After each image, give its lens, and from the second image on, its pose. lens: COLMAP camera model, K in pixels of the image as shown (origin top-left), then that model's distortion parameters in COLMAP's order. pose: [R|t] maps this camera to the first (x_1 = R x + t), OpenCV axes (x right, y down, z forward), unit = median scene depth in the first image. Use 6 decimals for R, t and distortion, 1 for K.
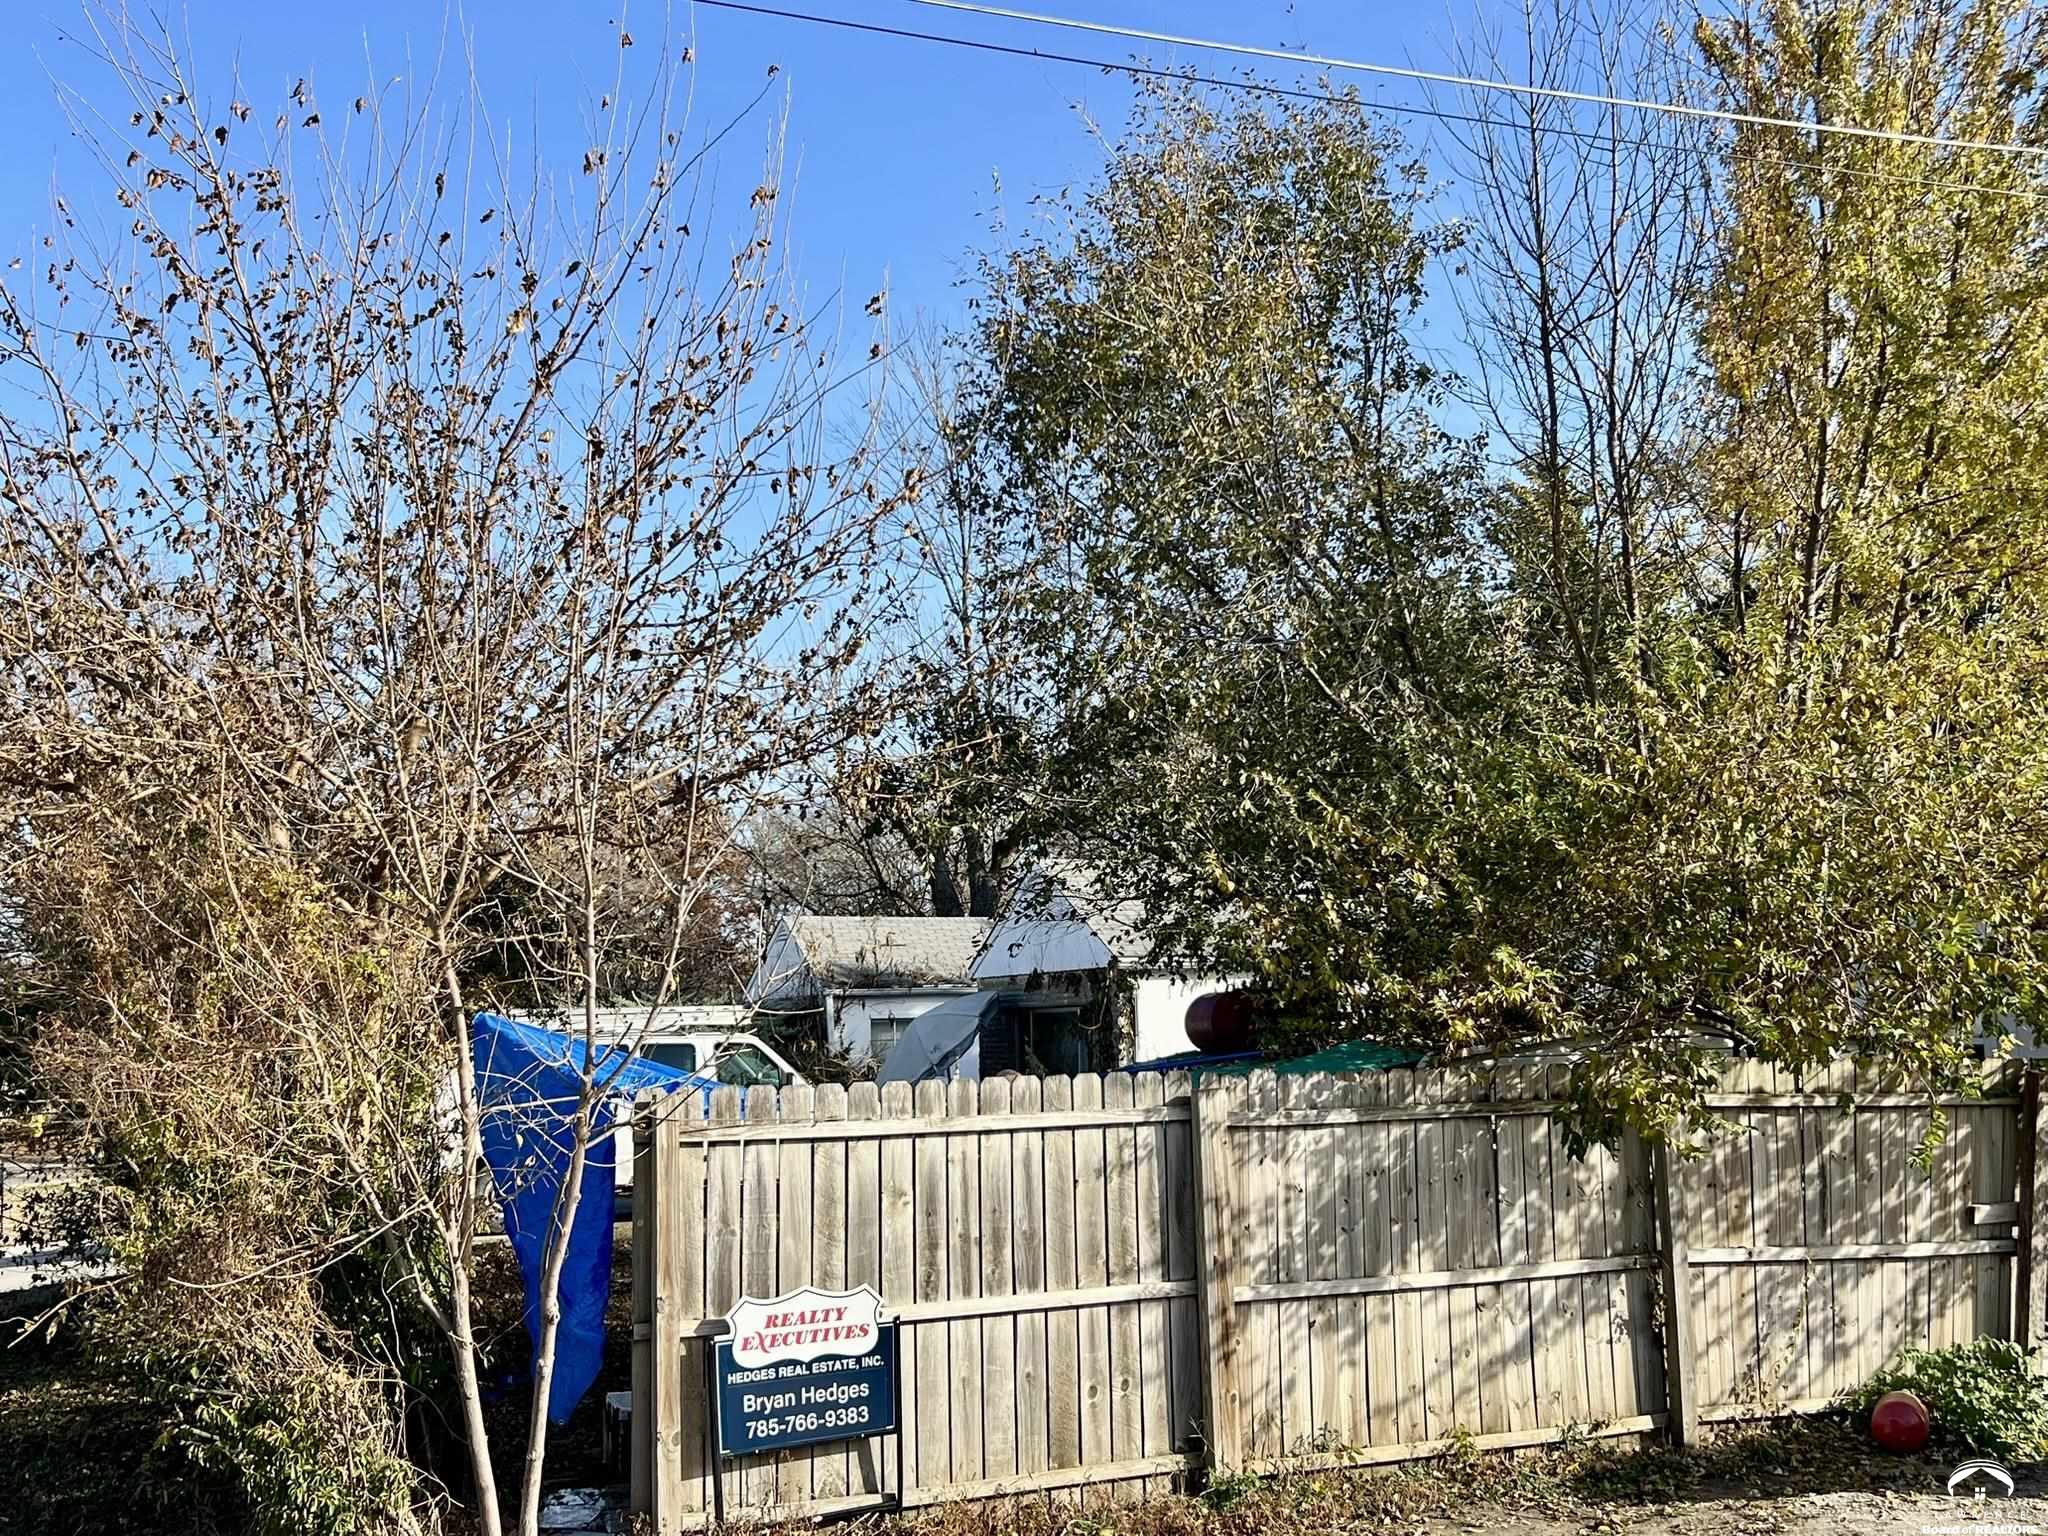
lens RADIAL K [[2139.7, 0, 1024.0], [0, 2139.7, 768.0], [0, 0, 1]] dist [0.049593, -0.015454]
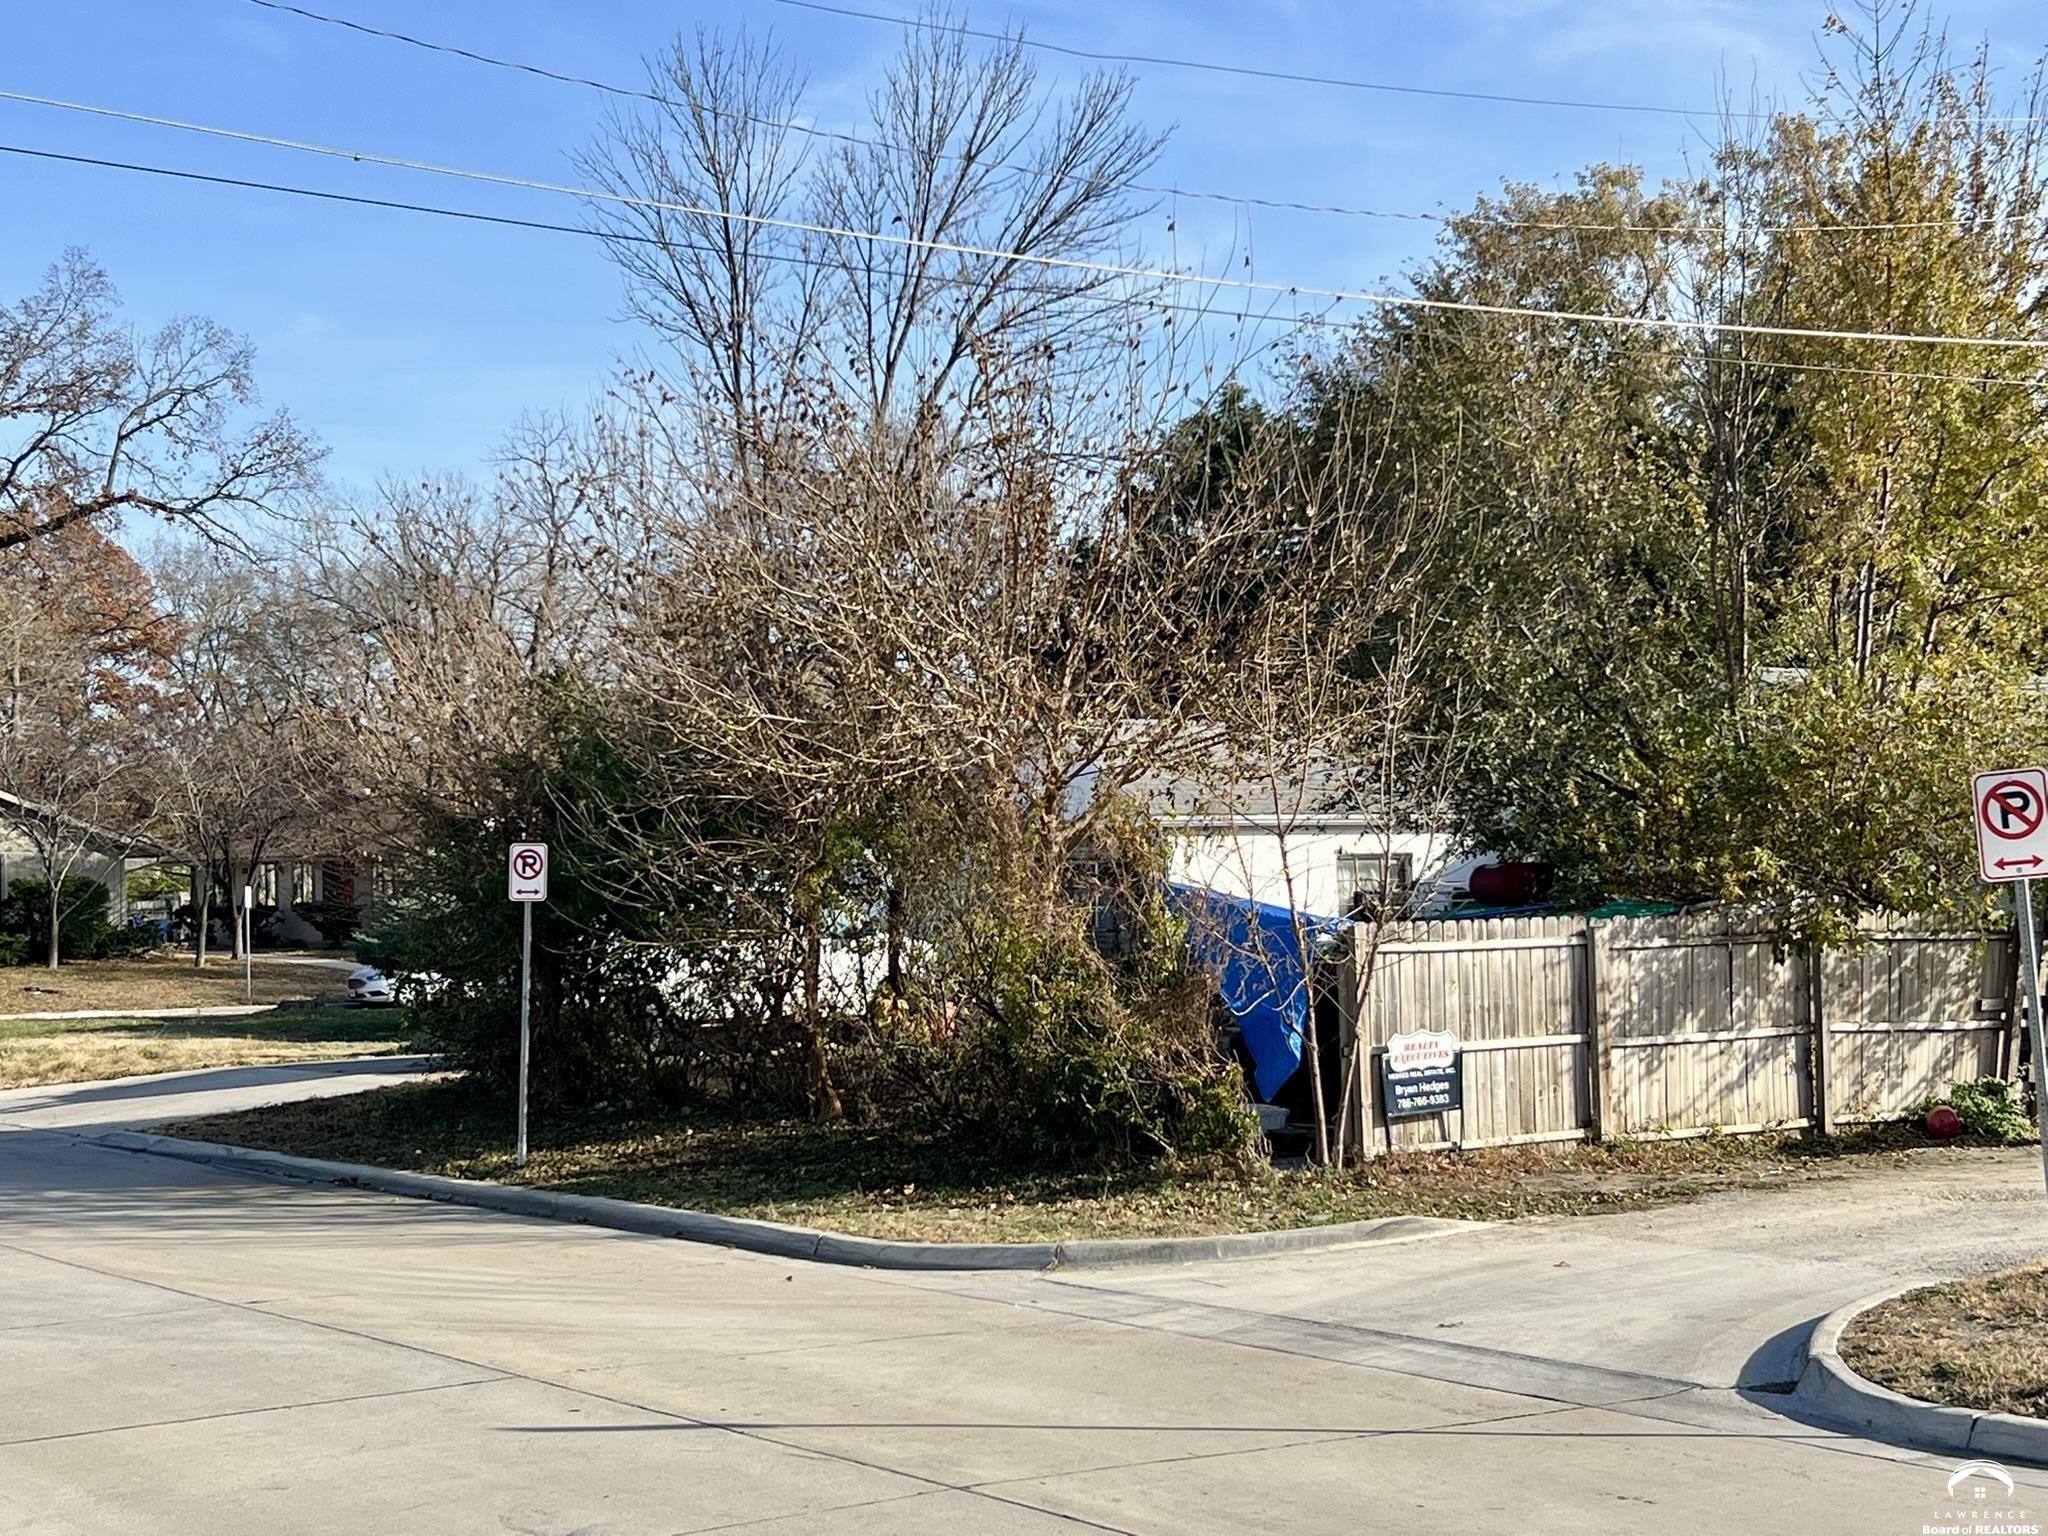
lens RADIAL K [[3074.0, 0, 1024.0], [0, 3074.0, 768.0], [0, 0, 1]] dist [0.041422, 0.614570]
pose [[0.982452, 0.007359, 0.186372, -0.786317], [-0.021862, 0.996877, 0.075881, -0.148547], [-0.185231, -0.078624, 0.979545, -1.274434]]
